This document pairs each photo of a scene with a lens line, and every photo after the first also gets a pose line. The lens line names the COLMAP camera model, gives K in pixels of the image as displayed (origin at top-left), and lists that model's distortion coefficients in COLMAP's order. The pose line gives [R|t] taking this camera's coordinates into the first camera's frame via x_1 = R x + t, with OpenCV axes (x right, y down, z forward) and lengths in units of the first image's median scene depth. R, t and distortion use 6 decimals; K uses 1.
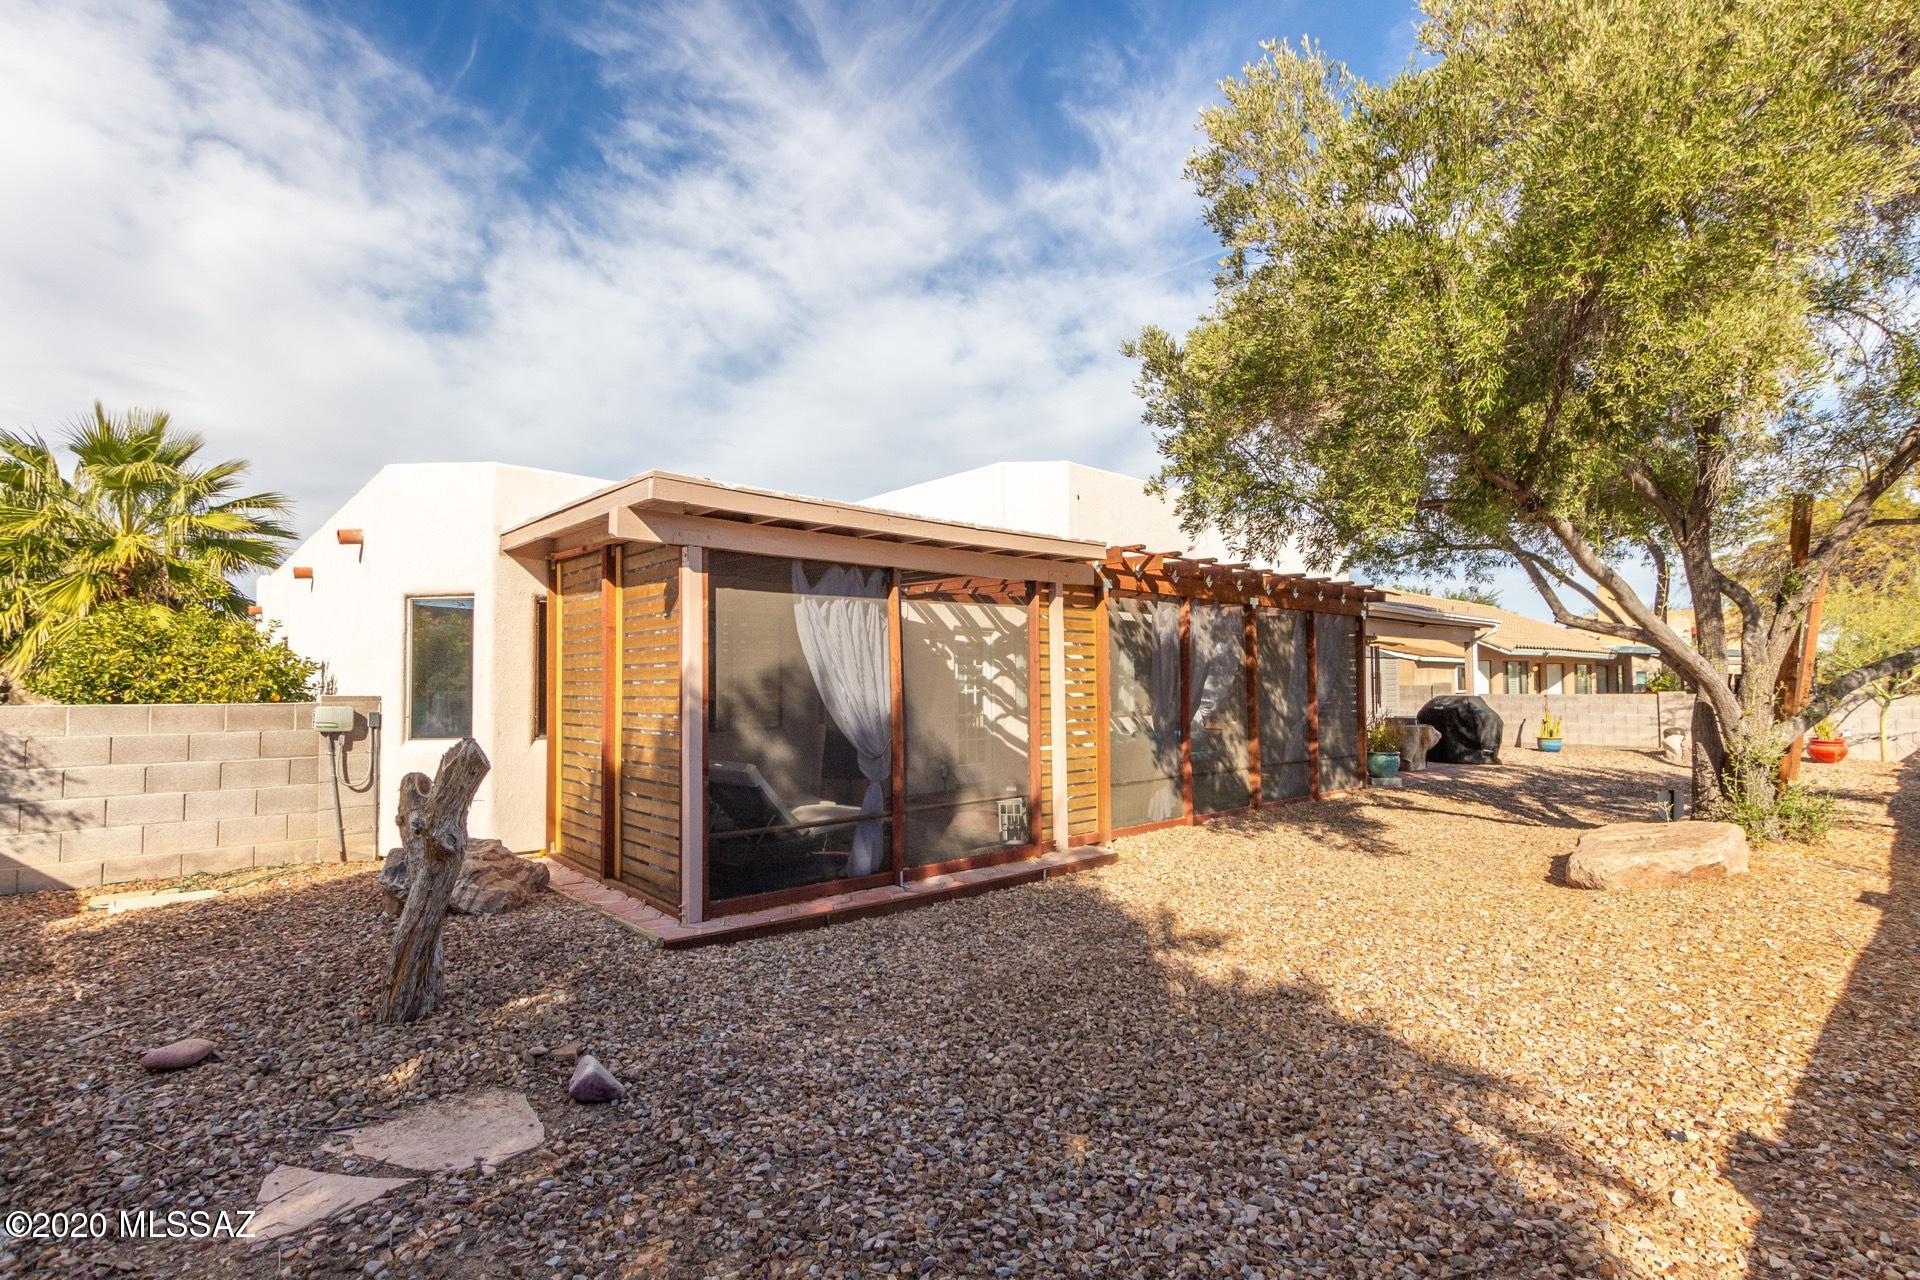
lens RADIAL K [[876.2, 0, 966.1], [0, 876.2, 653.7], [0, 0, 1]] dist [-0.001382, -0.001288]
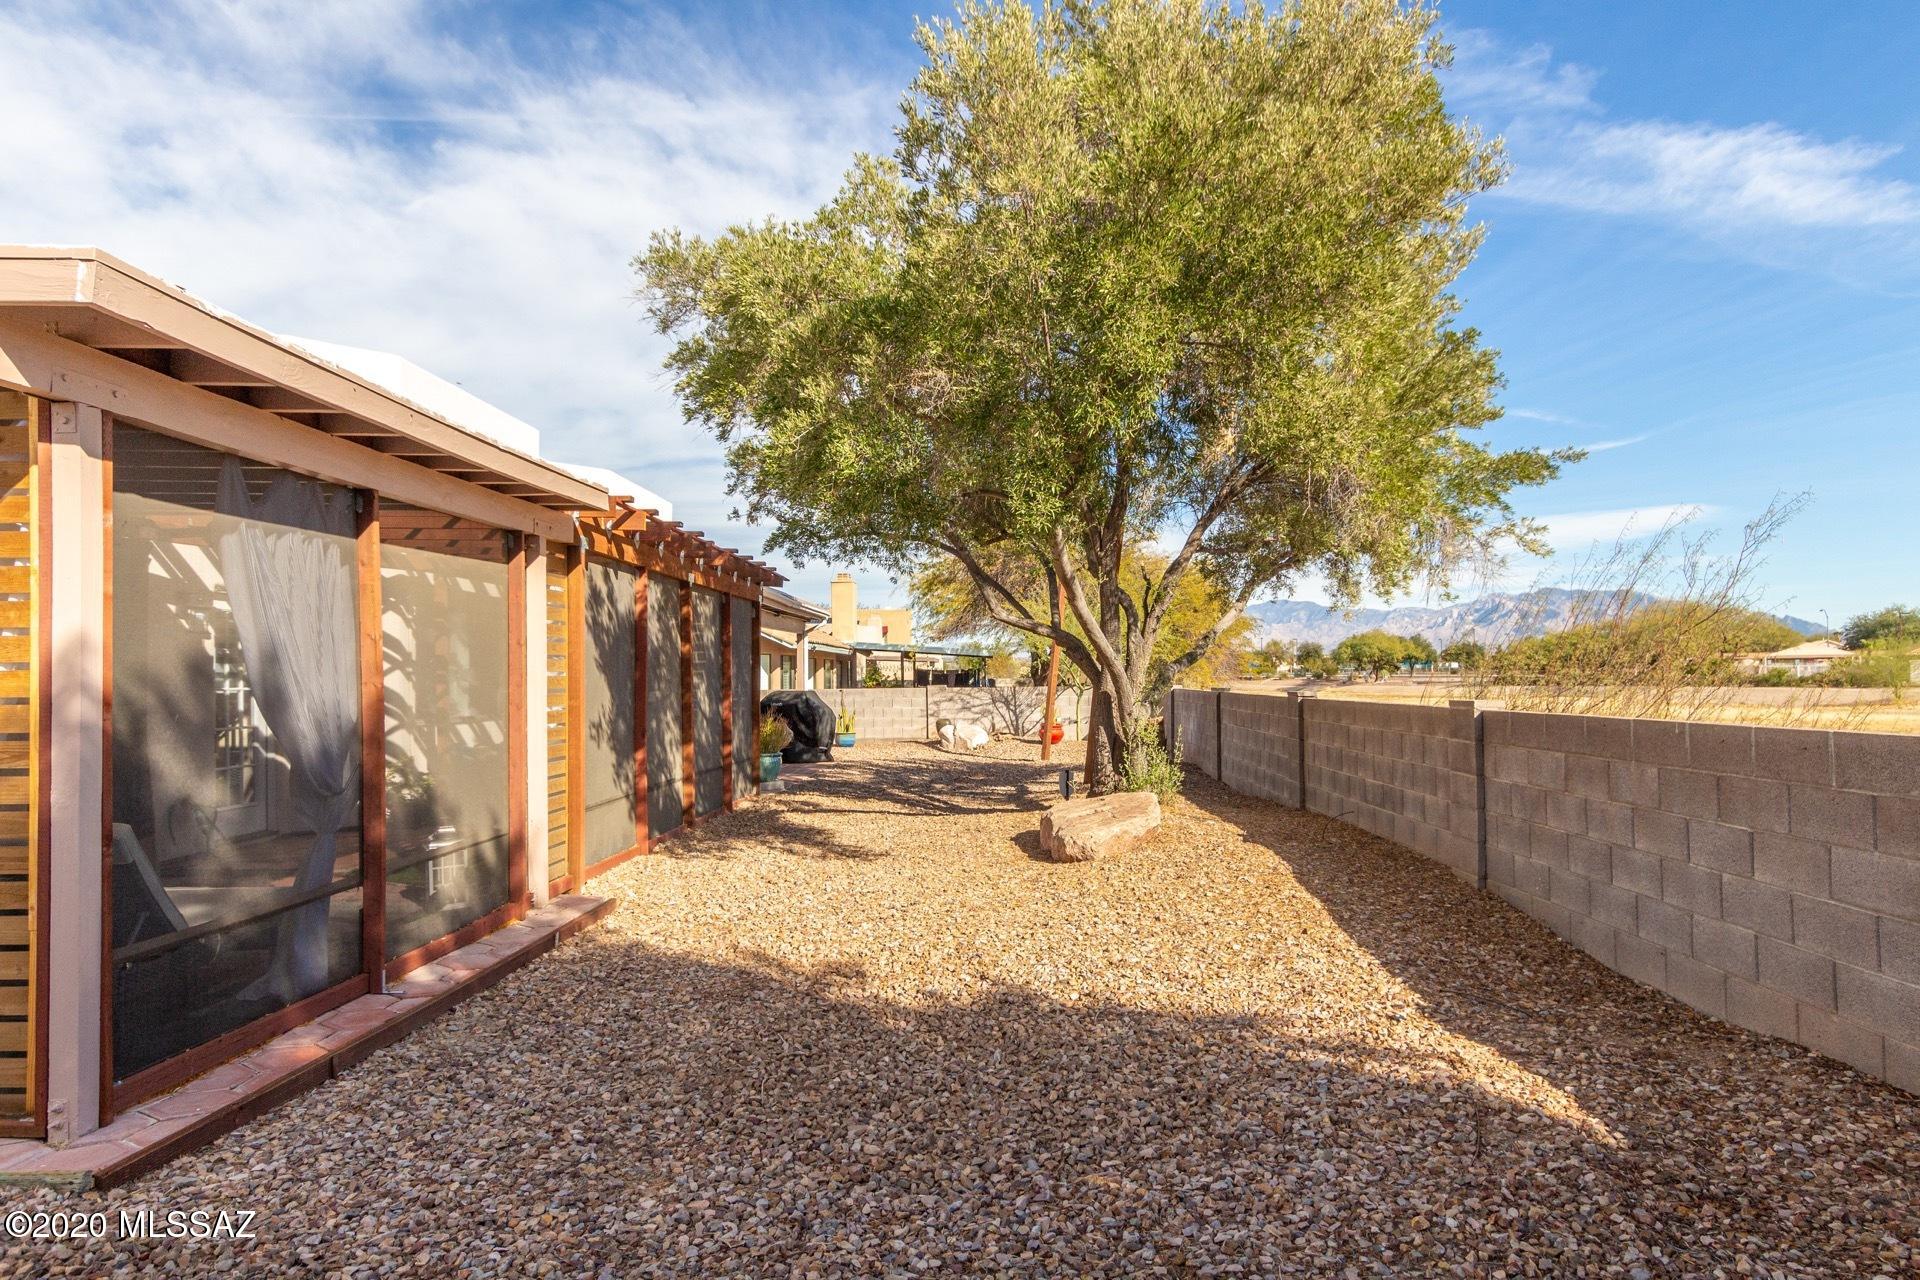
lens RADIAL K [[1082.3, 0, 960.0], [0, 1082.3, 640.0], [0, 0, 1]] dist [0.006681, 0.001030]
pose [[0.692750, 0.023994, 0.720778, -0.385489], [-0.021411, 0.999690, -0.012699, 0.011510], [-0.720859, -0.006635, 0.693049, 0.167972]]
